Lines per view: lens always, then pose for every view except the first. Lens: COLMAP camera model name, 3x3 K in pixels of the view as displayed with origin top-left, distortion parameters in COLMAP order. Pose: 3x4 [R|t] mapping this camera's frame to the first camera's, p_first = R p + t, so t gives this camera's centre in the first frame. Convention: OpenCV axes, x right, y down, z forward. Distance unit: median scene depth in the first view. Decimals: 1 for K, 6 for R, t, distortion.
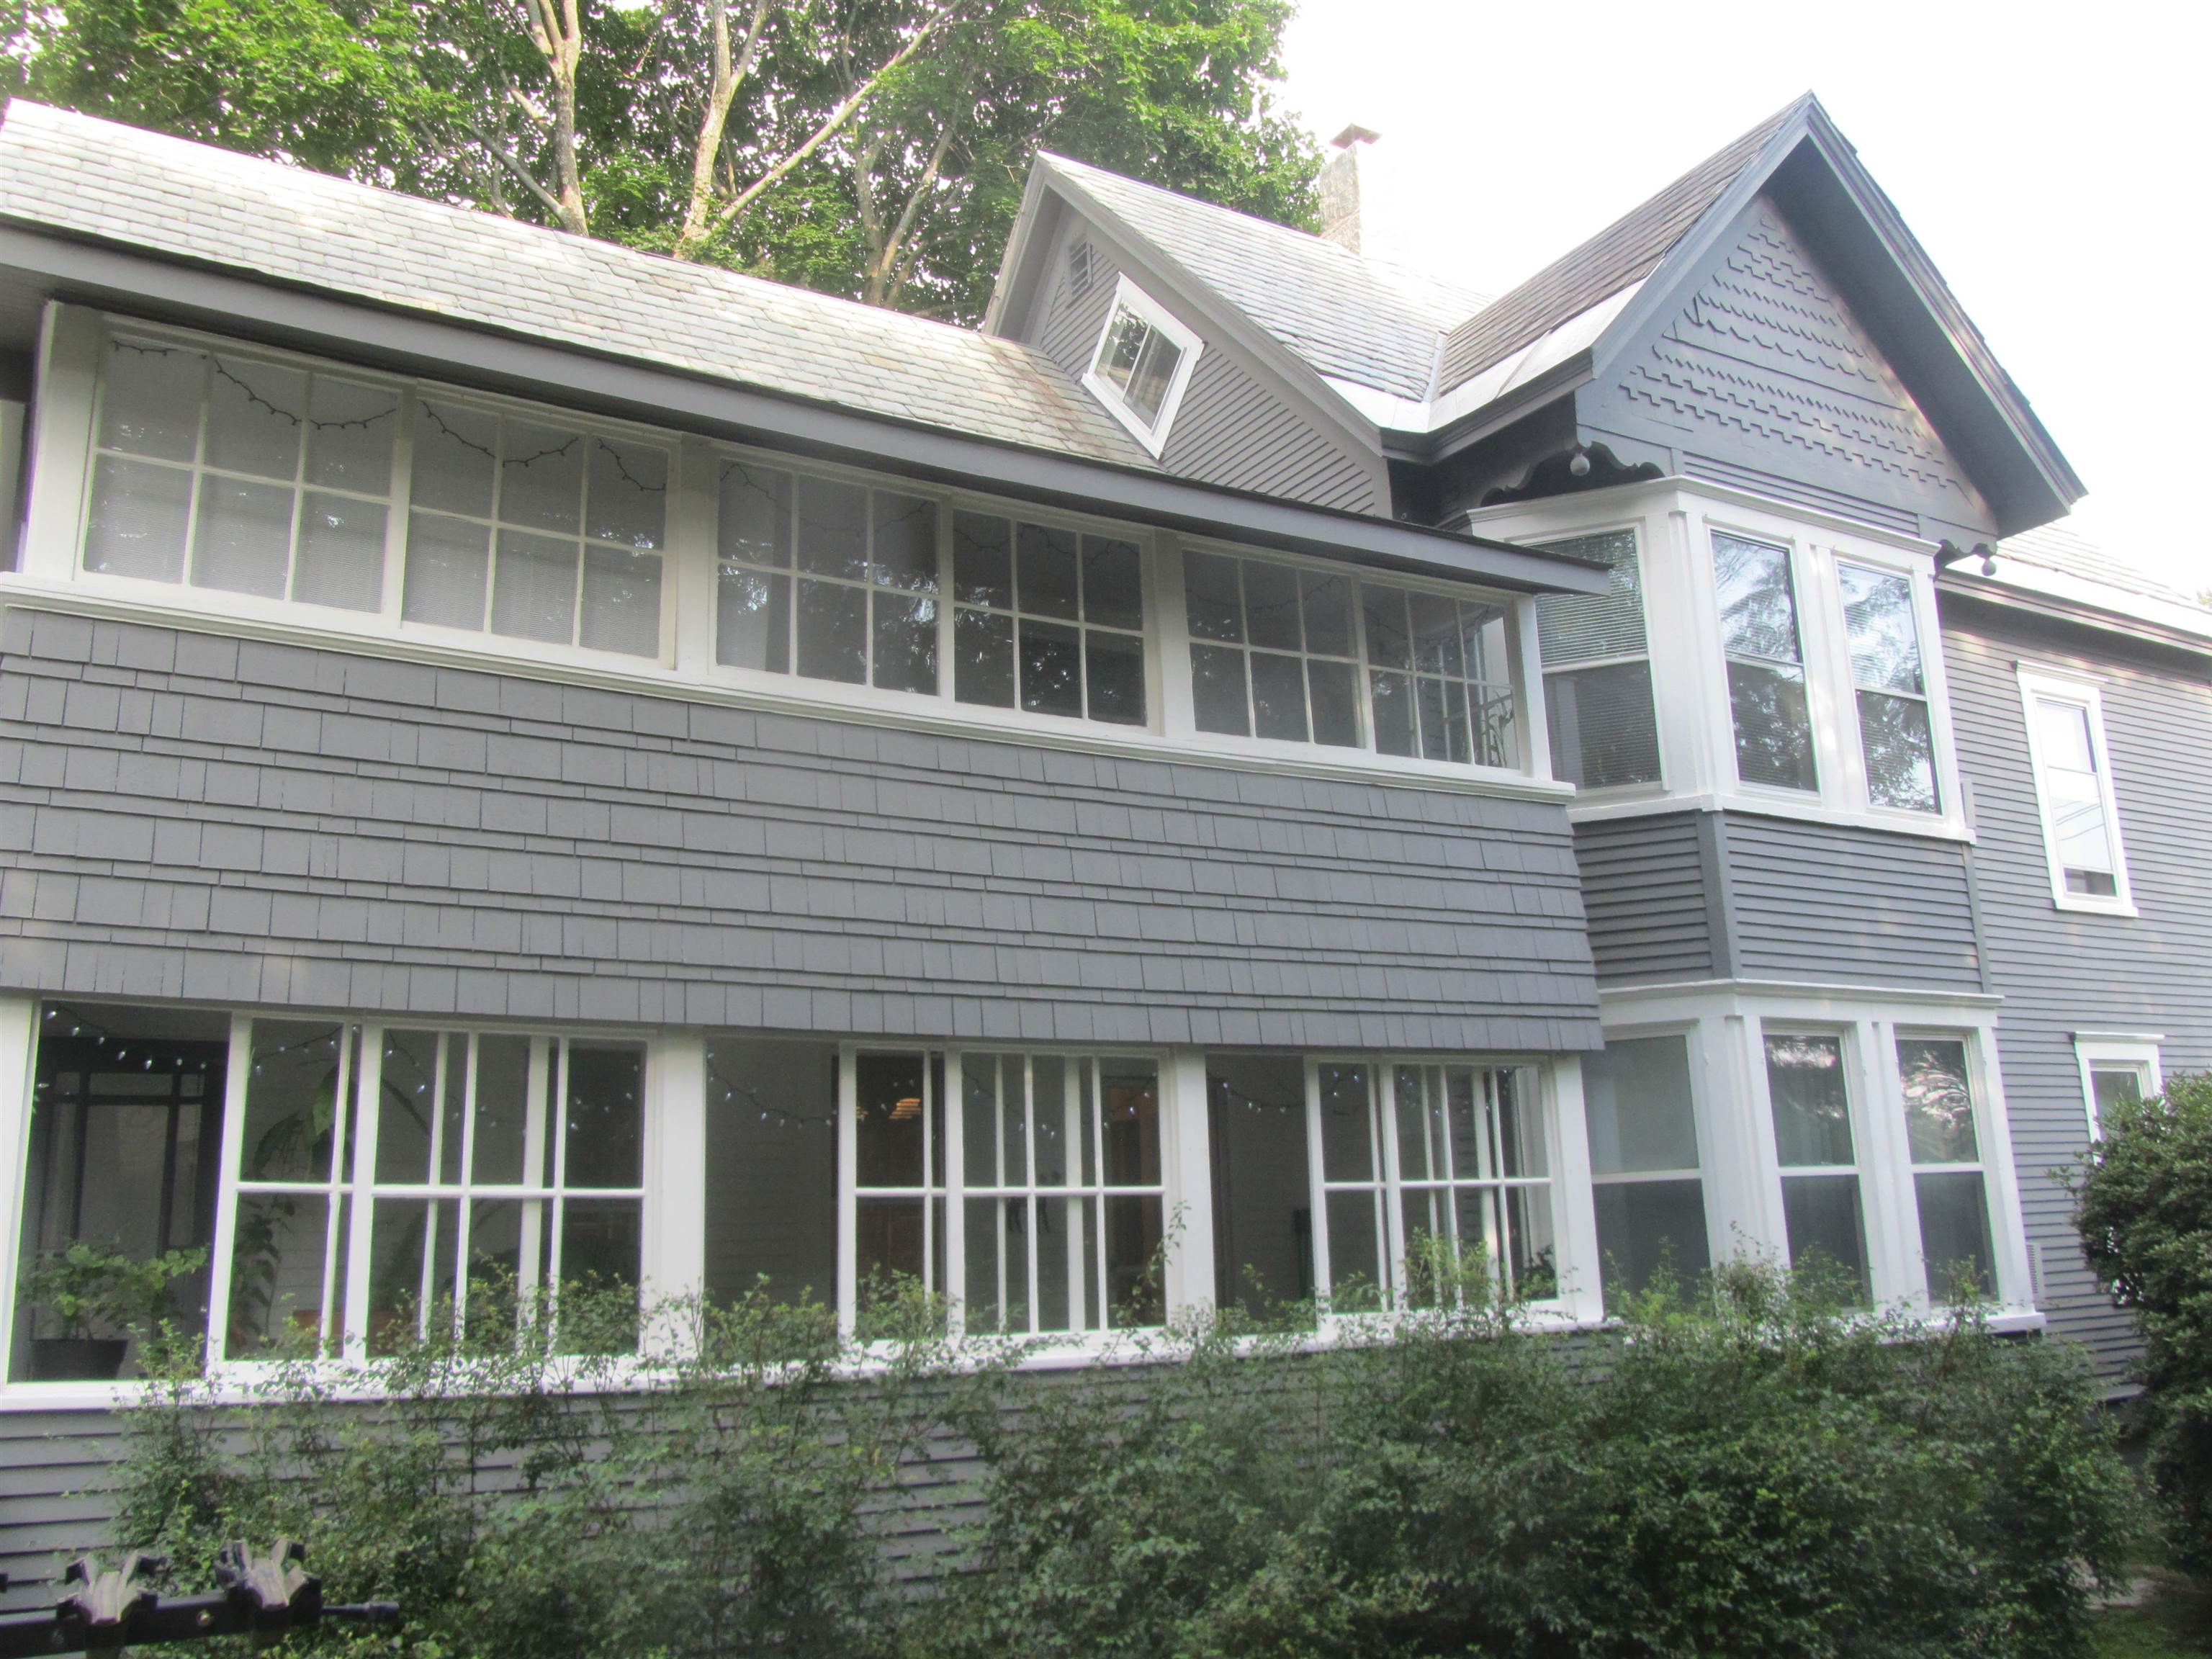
lens RADIAL K [[1794.4, 0, 1106.0], [0, 1794.4, 829.5], [0, 0, 1]] dist [-0.056396, 0.001878]
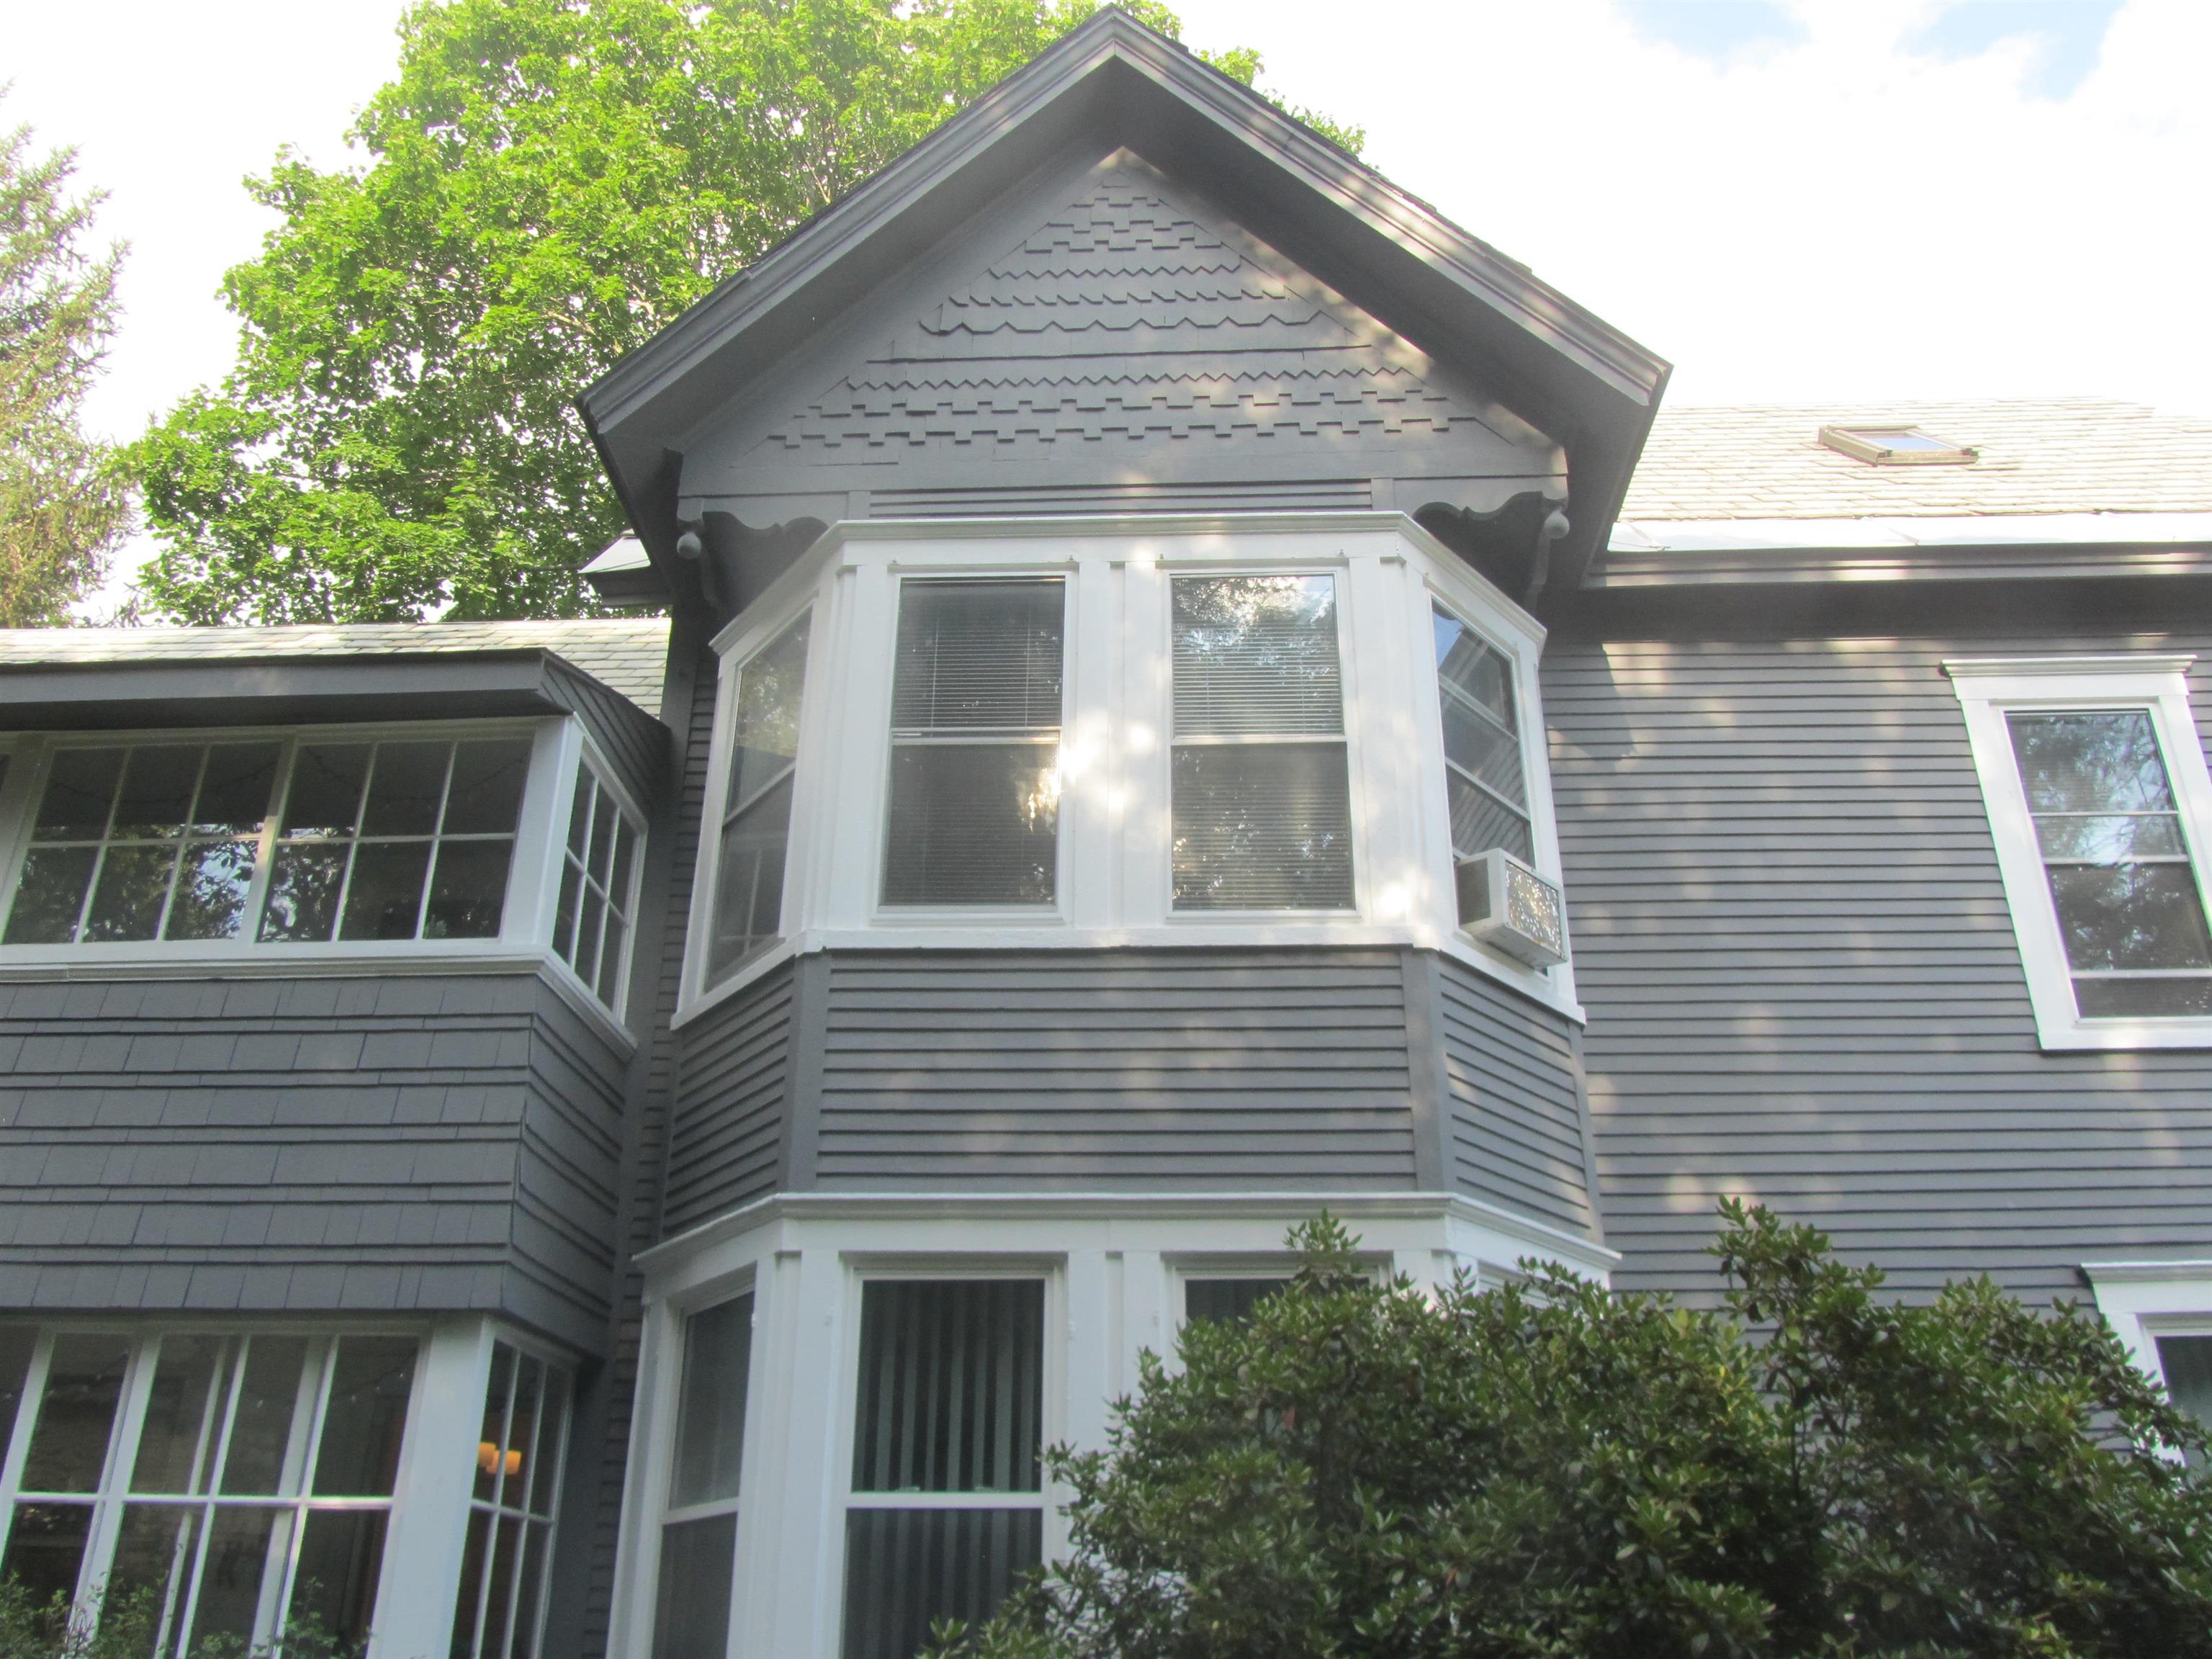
lens RADIAL K [[1794.8, 0, 1100.9], [0, 1794.8, 767.1], [0, 0, 1]] dist [0.006953, -0.000242]
pose [[0.847457, -0.180071, -0.499391, 0.723073], [0.078945, 0.973001, -0.216878, 0.071927], [0.524962, 0.144370, 0.838792, 0.397839]]
